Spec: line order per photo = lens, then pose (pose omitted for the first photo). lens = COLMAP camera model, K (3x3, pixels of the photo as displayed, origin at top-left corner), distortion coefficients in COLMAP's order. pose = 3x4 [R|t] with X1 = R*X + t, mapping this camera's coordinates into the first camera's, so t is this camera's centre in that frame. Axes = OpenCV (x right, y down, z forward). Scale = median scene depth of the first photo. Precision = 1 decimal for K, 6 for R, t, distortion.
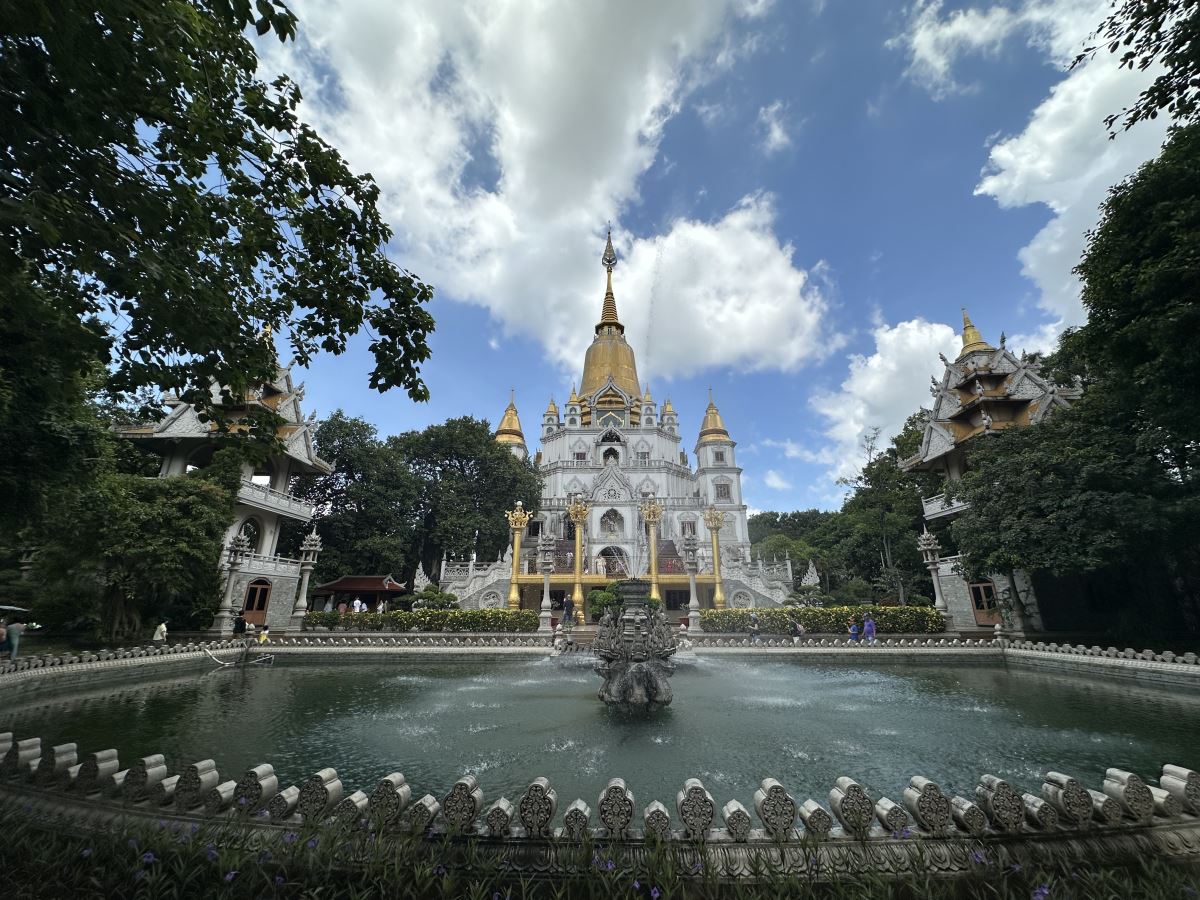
lens RADIAL K [[479.5, 0, 599.0], [0, 479.5, 447.1], [0, 0, 1]] dist [-0.000270, 0.000540]
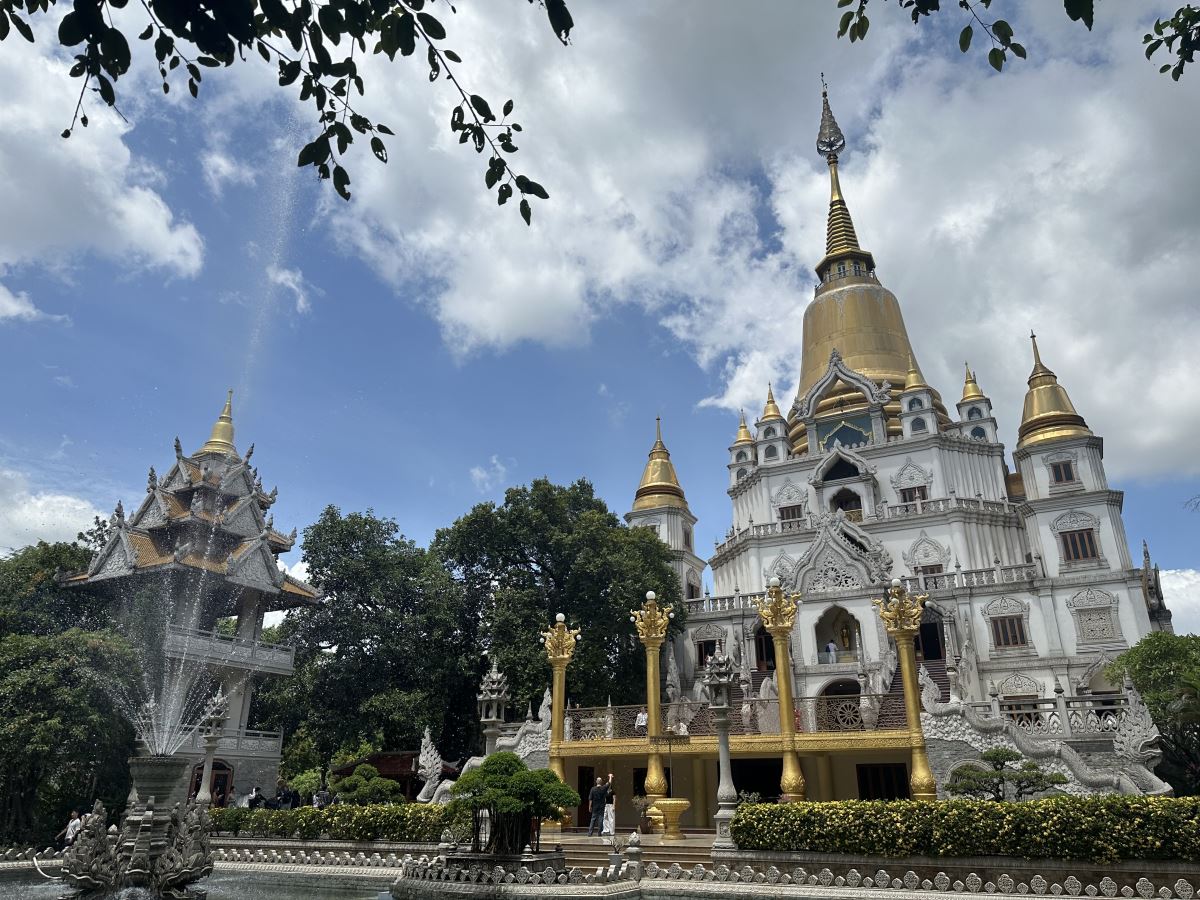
lens RADIAL K [[842.9, 0, 598.7], [0, 842.9, 450.3], [0, 0, 1]] dist [0.065458, -0.073740]
pose [[0.886856, -0.178136, -0.426326, 0.454254], [0.148837, 0.983650, -0.101391, 0.033146], [0.437417, 0.026466, 0.898869, 0.094935]]
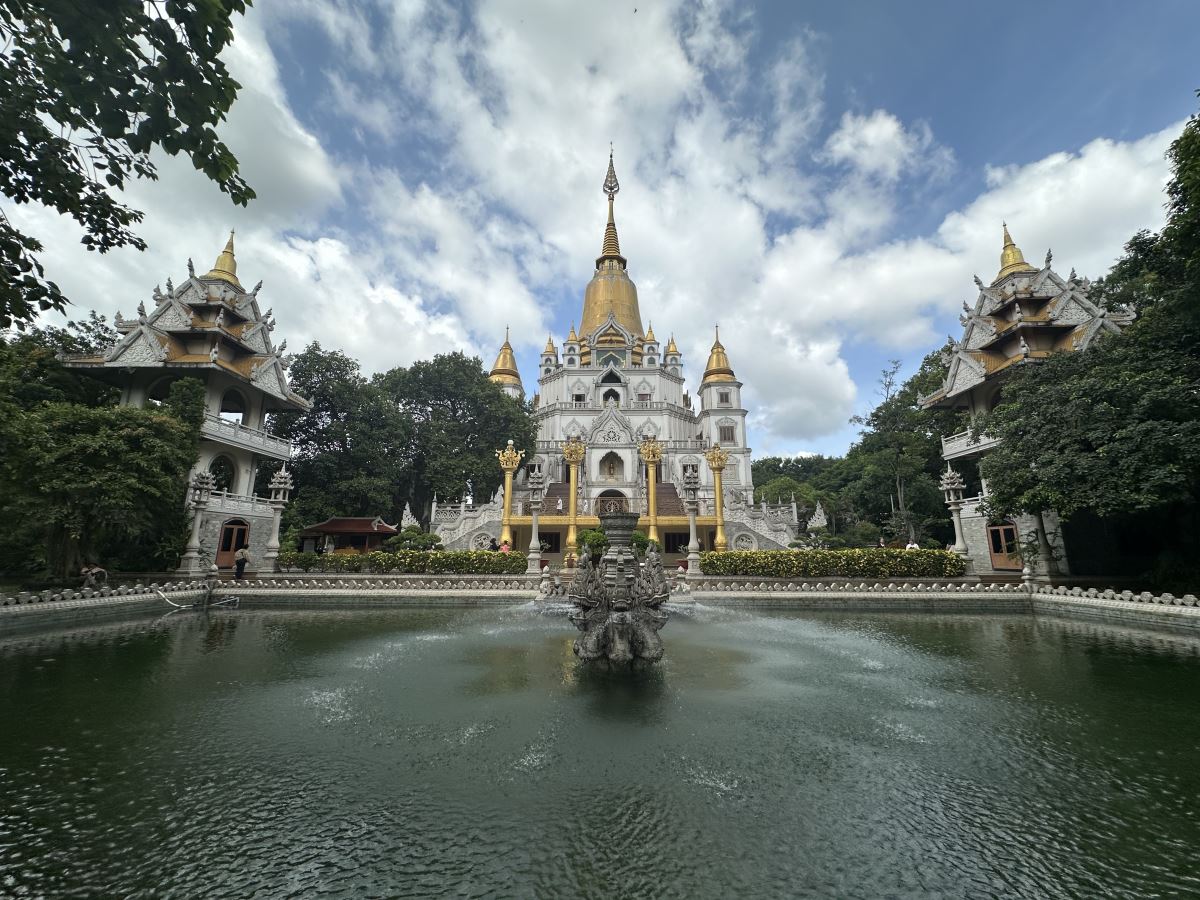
lens RADIAL K [[479.5, 0, 599.4], [0, 479.5, 446.7], [0, 0, 1]] dist [-0.000270, 0.000540]
pose [[0.999980, 0.001871, -0.006094, 0.017647], [-0.001208, 0.994248, 0.107094, 0.031684], [0.006260, -0.107084, 0.994230, 0.082209]]
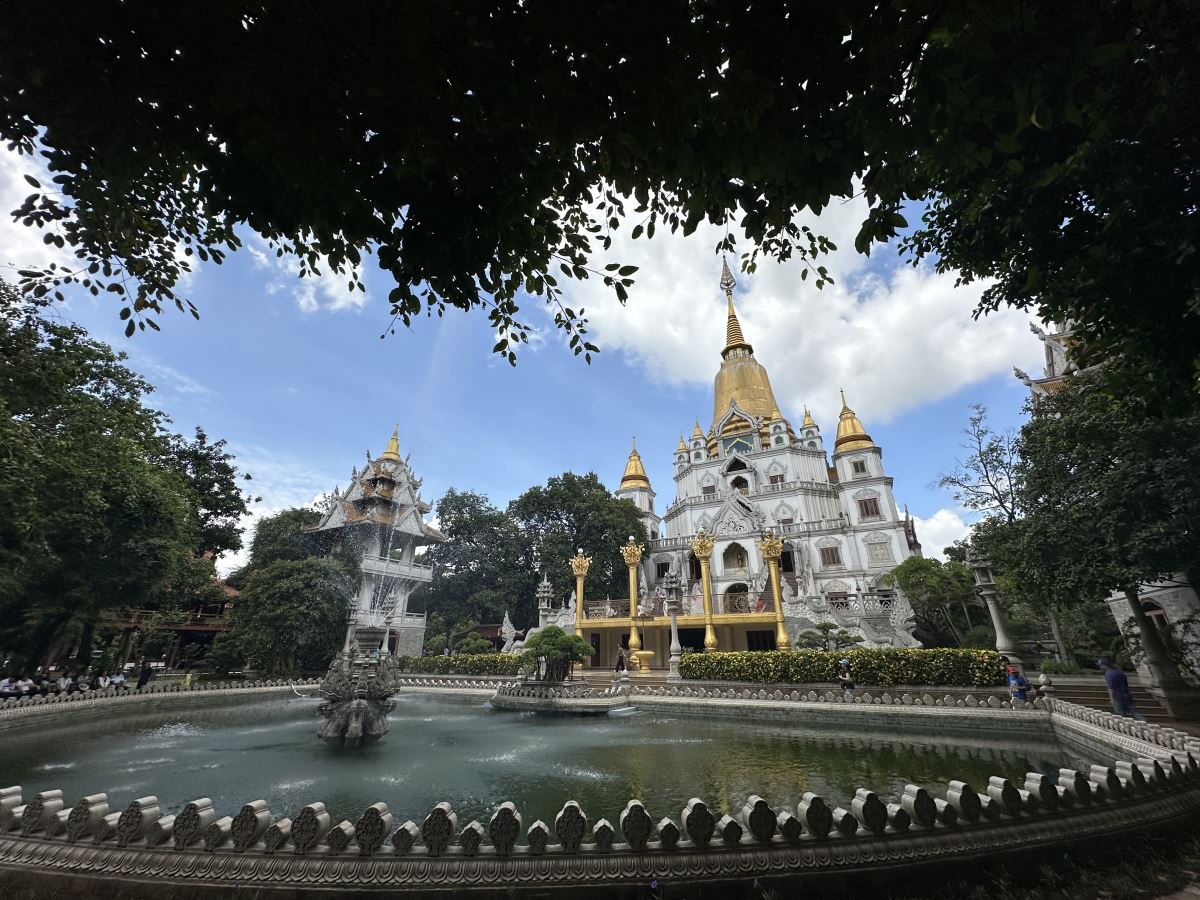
lens RADIAL K [[479.5, 0, 596.4], [0, 479.5, 444.7], [0, 0, 1]] dist [-0.000270, 0.000540]
pose [[0.884402, -0.189425, -0.426557, 0.456182], [0.152233, 0.981030, -0.120023, 0.025551], [0.441201, 0.041212, 0.896462, 0.072060]]
